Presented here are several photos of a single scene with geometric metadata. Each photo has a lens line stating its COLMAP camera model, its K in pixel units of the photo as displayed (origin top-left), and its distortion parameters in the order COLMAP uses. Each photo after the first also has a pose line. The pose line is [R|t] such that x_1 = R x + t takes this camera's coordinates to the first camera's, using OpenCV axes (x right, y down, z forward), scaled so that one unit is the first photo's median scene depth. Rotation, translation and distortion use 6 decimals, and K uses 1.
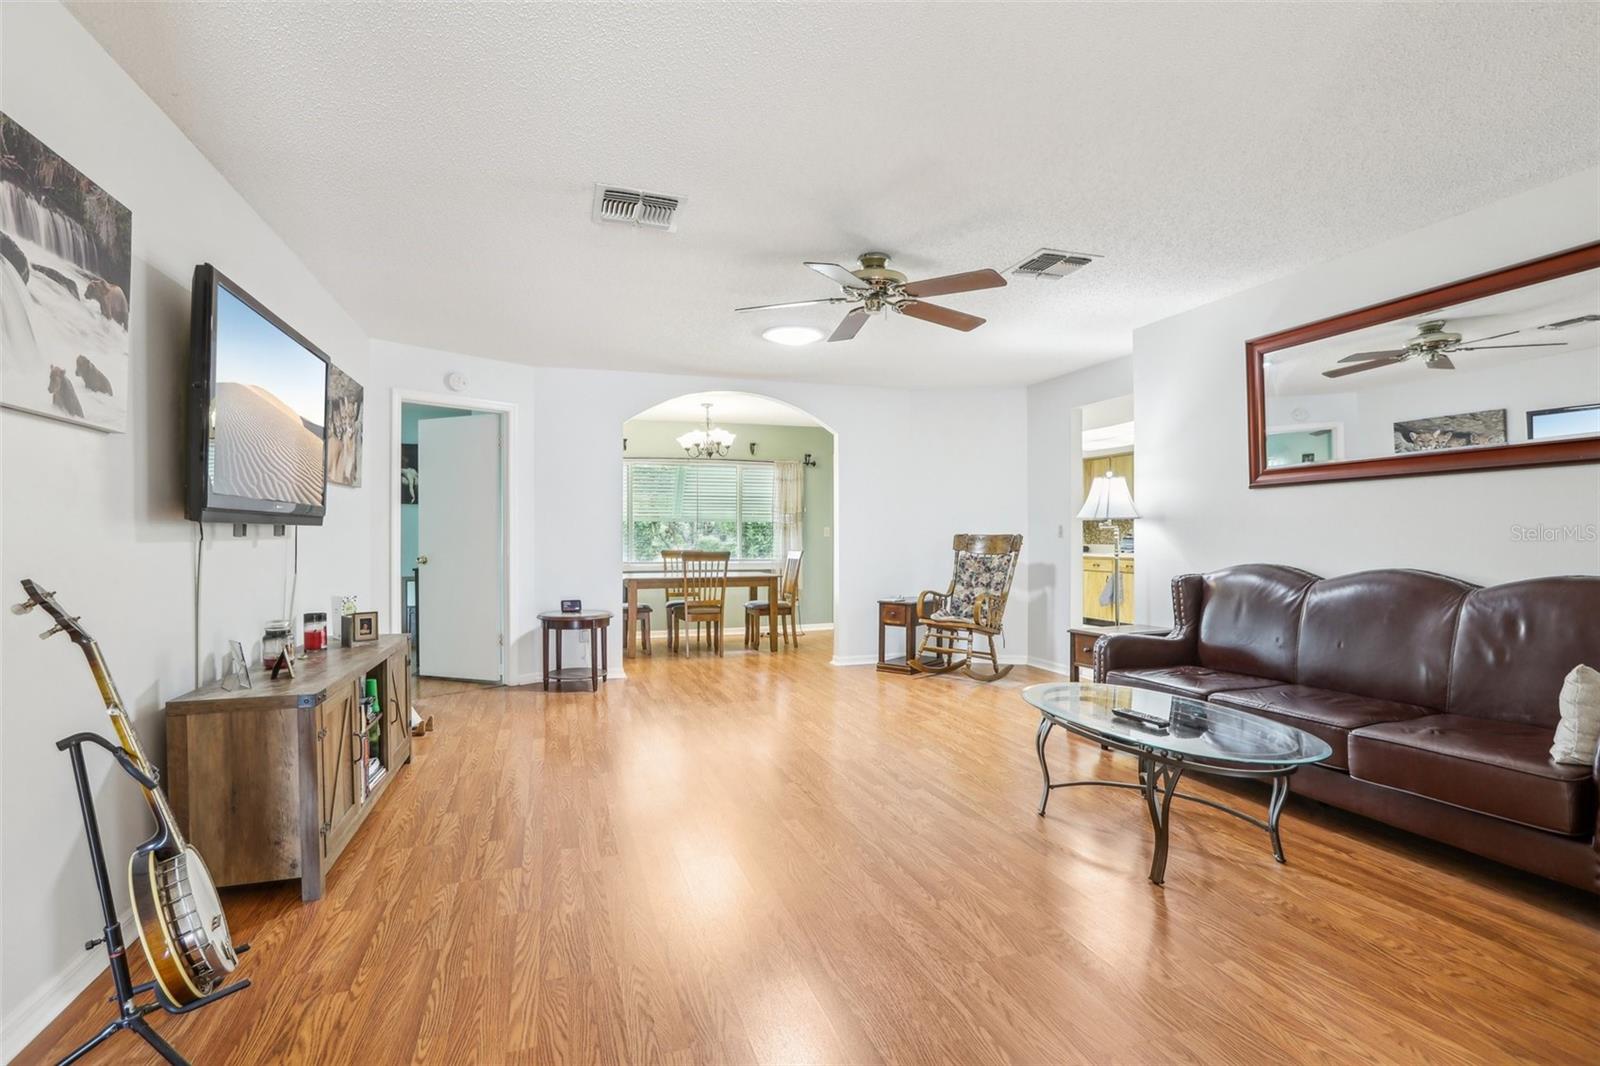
lens RADIAL K [[749.8, 0, 802.5], [0, 749.8, 533.6], [0, 0, 1]] dist [-0.059504, 0.025364]
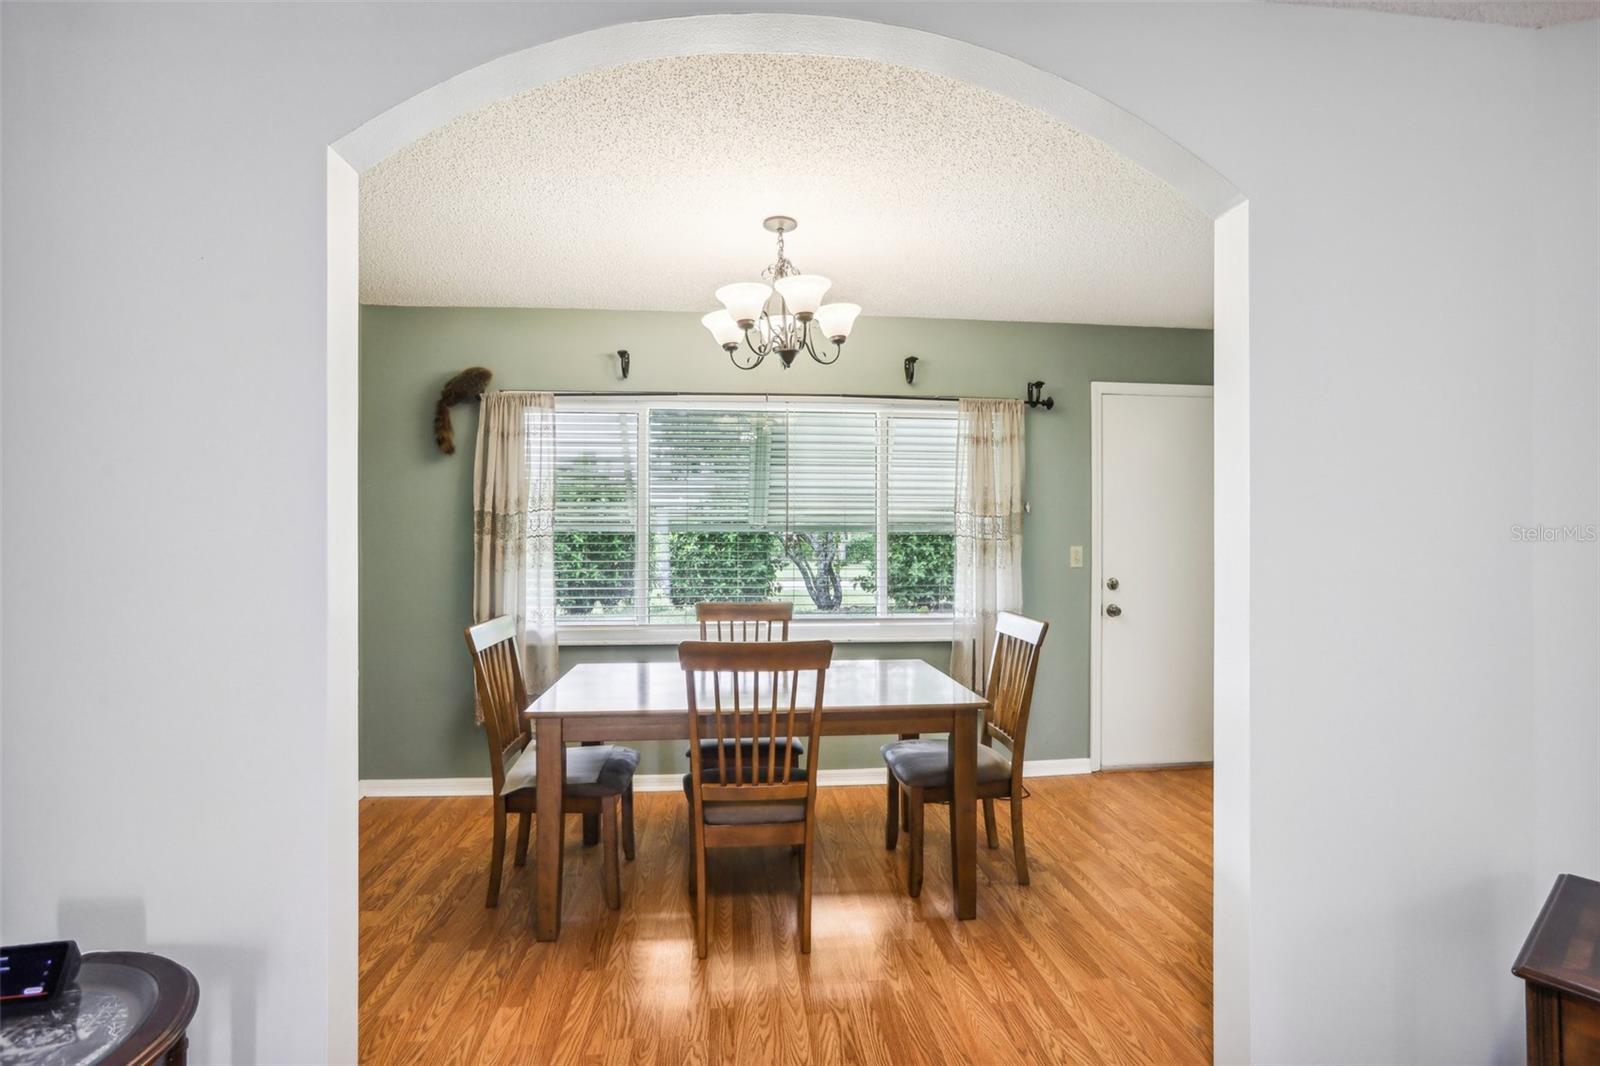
lens RADIAL K [[740.5, 0, 788.0], [0, 740.5, 535.3], [0, 0, 1]] dist [-0.059415, 0.023712]
pose [[0.970168, 0.000713, -0.242432, -0.048595], [0.001035, 0.999974, 0.007080, -0.029547], [0.242431, -0.007120, 0.970143, 0.878960]]
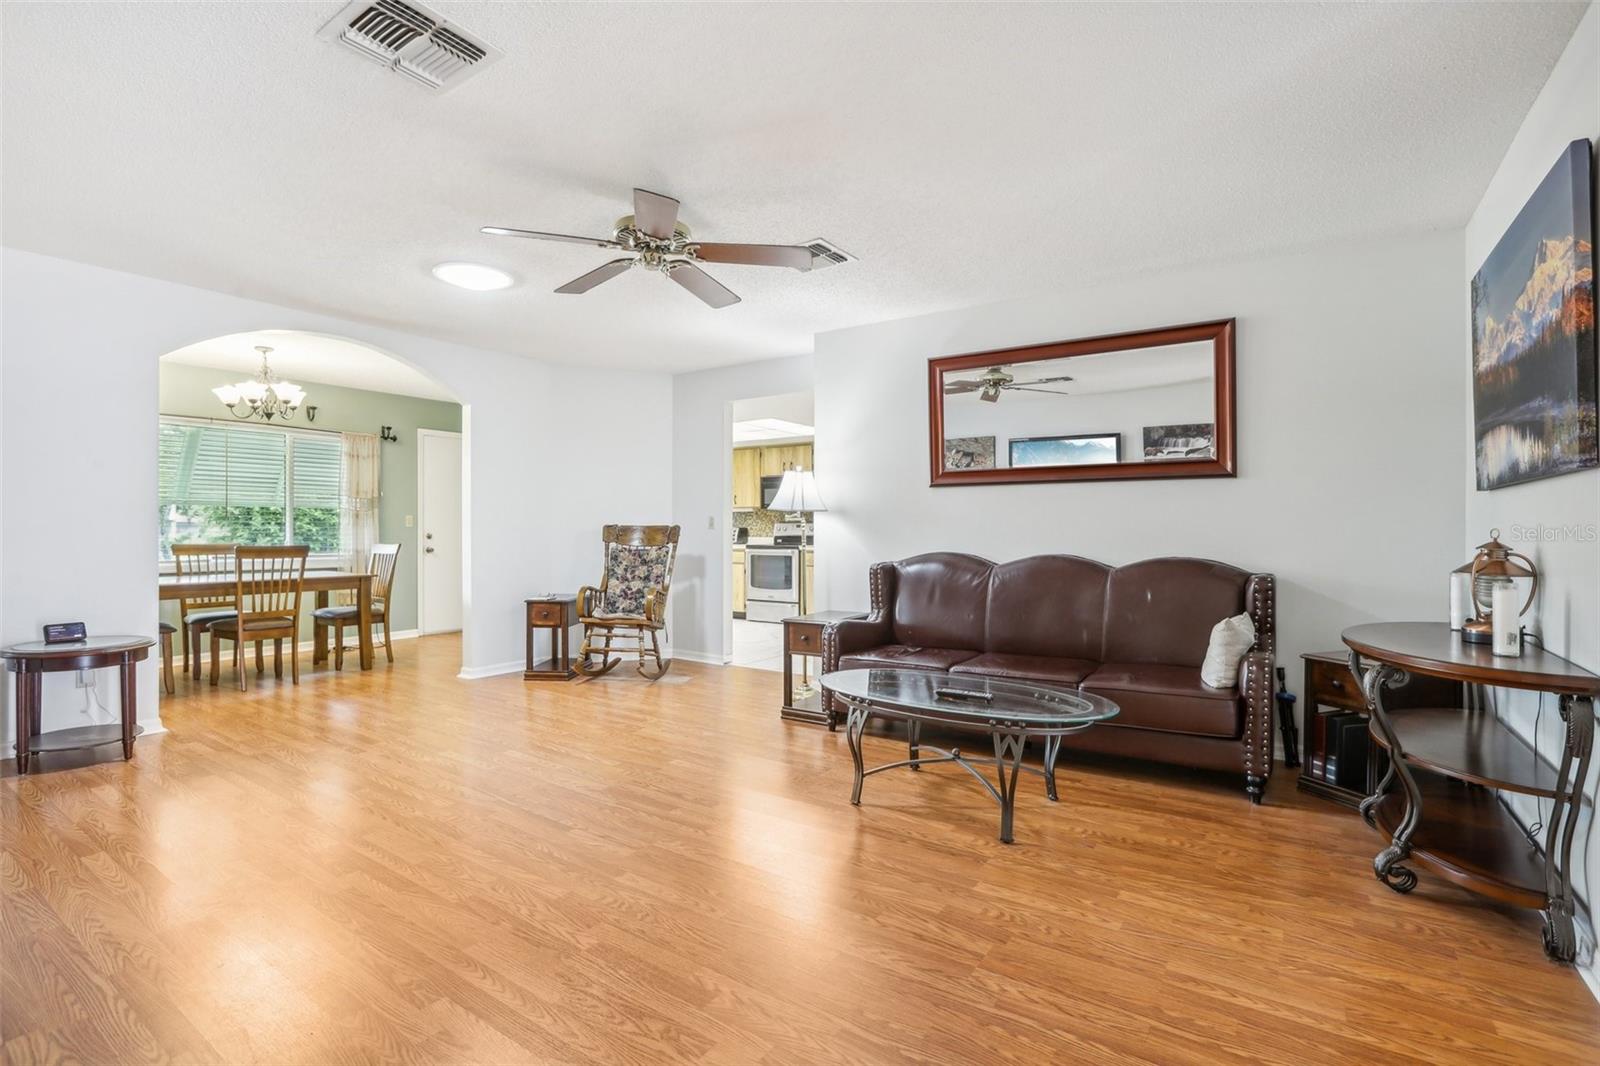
lens RADIAL K [[744.2, 0, 800.0], [0, 744.2, 540.7], [0, 0, 1]] dist [-0.067576, 0.032074]
pose [[0.798499, -0.003897, 0.601983, -0.184752], [-0.008071, 0.999820, 0.017179, 0.003341], [-0.601942, -0.018576, 0.798324, 0.137794]]
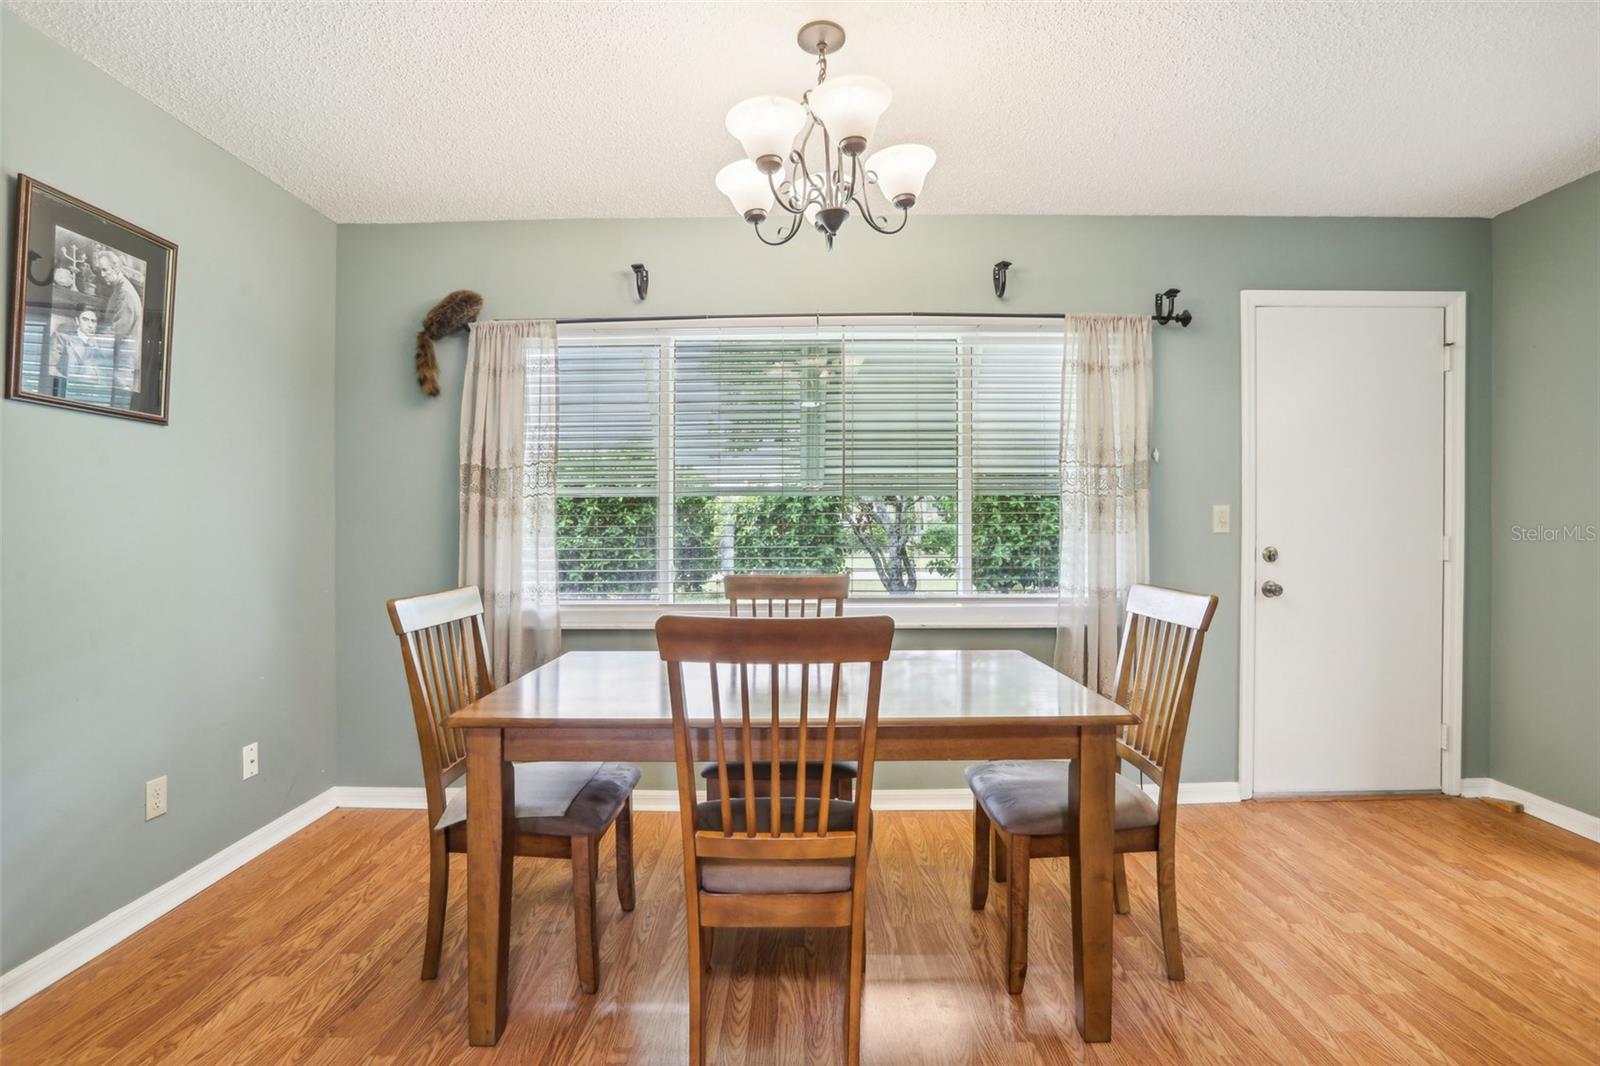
lens RADIAL K [[749.8, 0, 802.5], [0, 749.8, 533.6], [0, 0, 1]] dist [-0.059504, 0.025364]
pose [[0.947629, 0.002344, -0.319364, -0.069745], [0.003099, 0.999858, 0.016537, -0.002390], [0.319357, -0.016661, 0.947488, 1.021912]]
